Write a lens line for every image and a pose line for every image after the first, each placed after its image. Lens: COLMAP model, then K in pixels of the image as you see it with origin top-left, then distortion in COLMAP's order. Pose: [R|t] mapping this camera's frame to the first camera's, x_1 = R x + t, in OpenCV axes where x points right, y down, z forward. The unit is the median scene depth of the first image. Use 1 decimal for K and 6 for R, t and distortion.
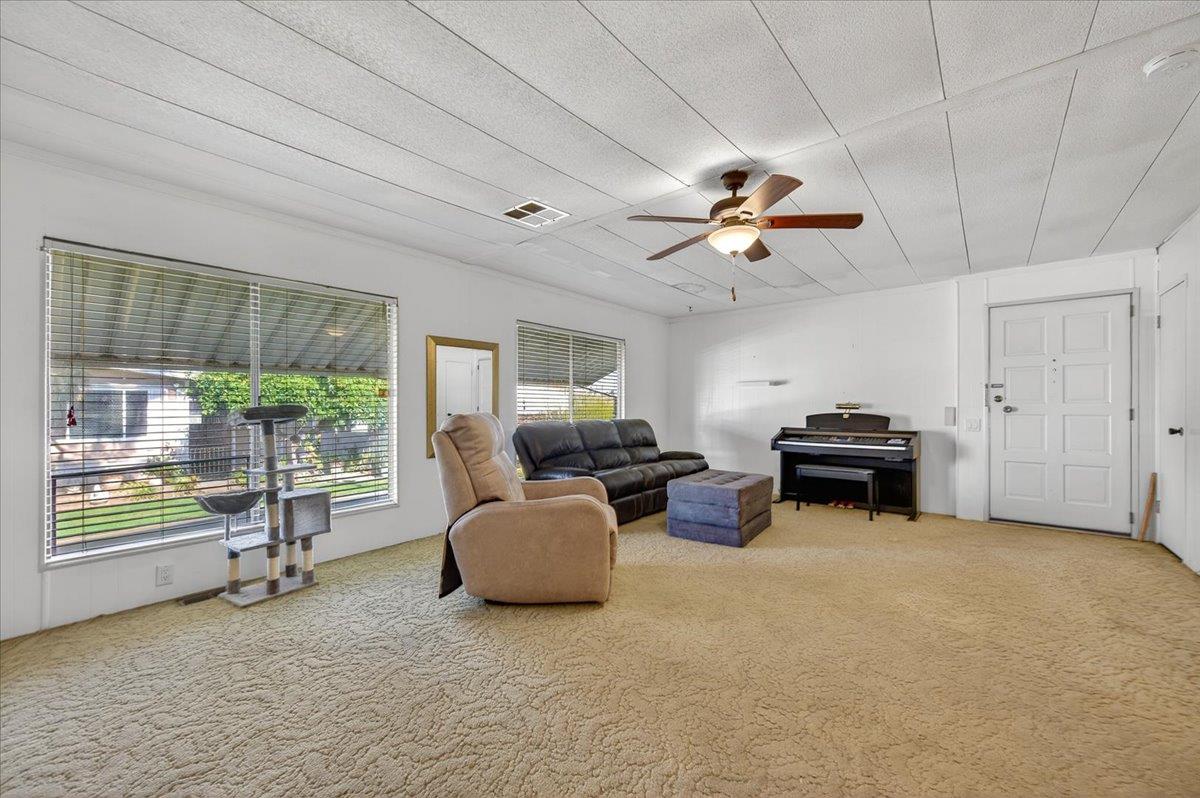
lens RADIAL K [[465.9, 0, 615.5], [0, 465.9, 404.9], [0, 0, 1]] dist [0.008384, -0.000037]
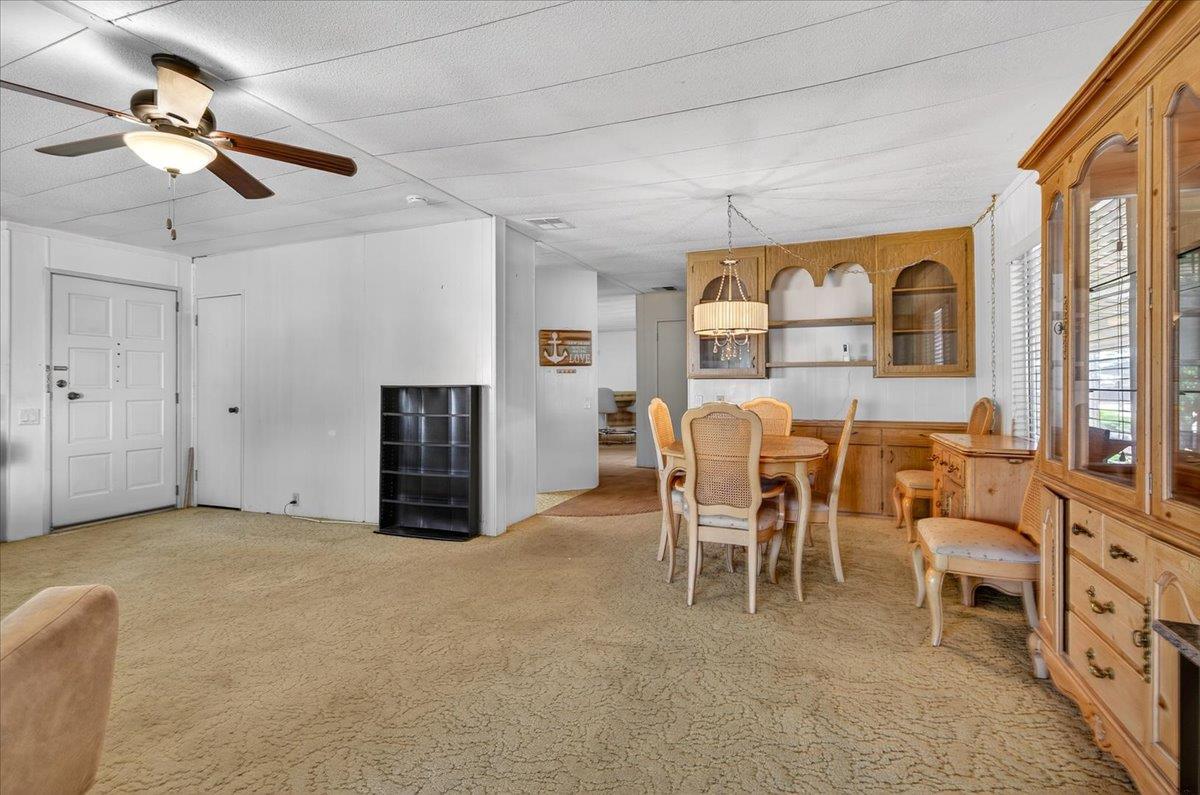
lens RADIAL K [[562.0, 0, 591.5], [0, 562.0, 387.2], [0, 0, 1]] dist [-0.000356, -0.000036]
pose [[-0.277241, 0.002210, 0.960798, -0.487702], [0.007658, 0.999971, -0.000090, 0.001137], [-0.960770, 0.007333, -0.277250, 0.425581]]
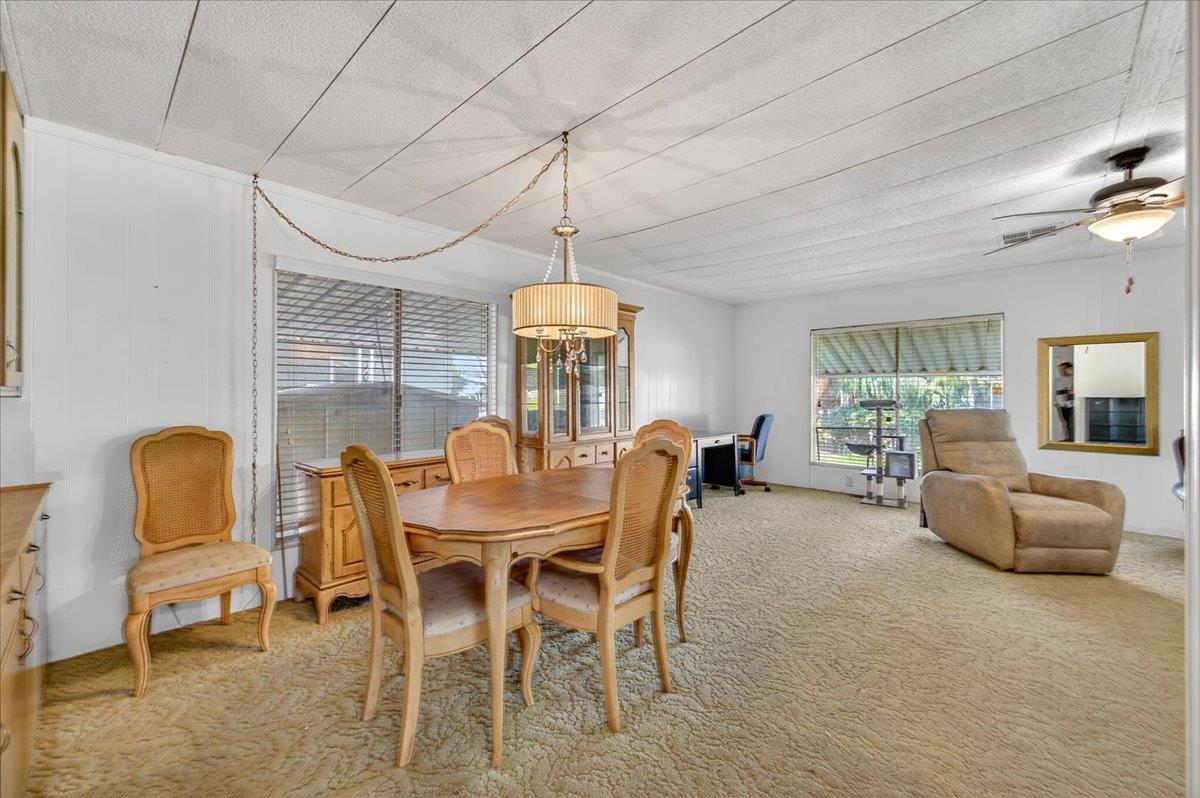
lens RADIAL K [[479.3, 0, 601.6], [0, 479.3, 382.1], [0, 0, 1]] dist [-0.000317, -0.000022]
pose [[-0.068205, -0.018638, -0.997497, 0.840545], [-0.010465, 0.999784, -0.017965, -0.015347], [0.997616, 0.009213, -0.068385, 0.039302]]
